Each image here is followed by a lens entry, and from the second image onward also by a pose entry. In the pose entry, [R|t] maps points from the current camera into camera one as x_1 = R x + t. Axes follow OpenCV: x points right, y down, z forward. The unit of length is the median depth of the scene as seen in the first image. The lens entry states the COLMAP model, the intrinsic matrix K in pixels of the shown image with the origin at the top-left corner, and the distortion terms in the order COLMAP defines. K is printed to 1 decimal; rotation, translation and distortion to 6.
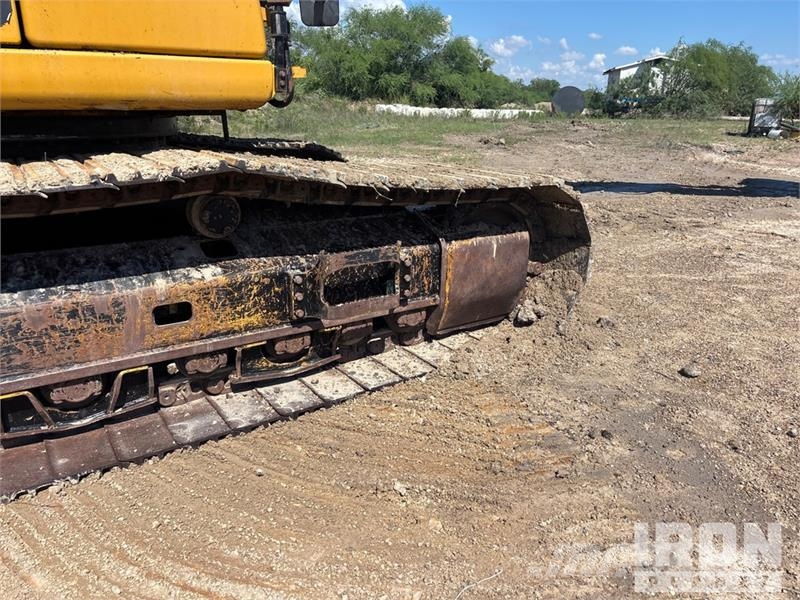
lens RADIAL K [[599.5, 0, 395.4], [0, 599.5, 305.8], [0, 0, 1]] dist [0.036185, -0.042244]
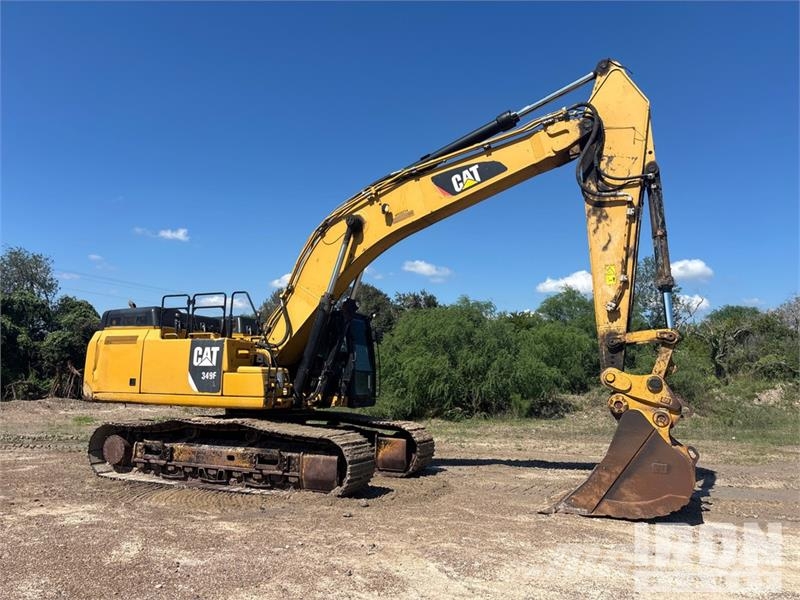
lens RADIAL K [[599.5, 0, 394.3], [0, 599.5, 300.2], [0, 0, 1]] dist [0.036185, -0.042244]
pose [[0.546357, -0.105113, -0.830930, 3.197778], [-0.275989, 0.914090, -0.297102, -0.048479], [0.790775, 0.391651, 0.470409, -0.386295]]
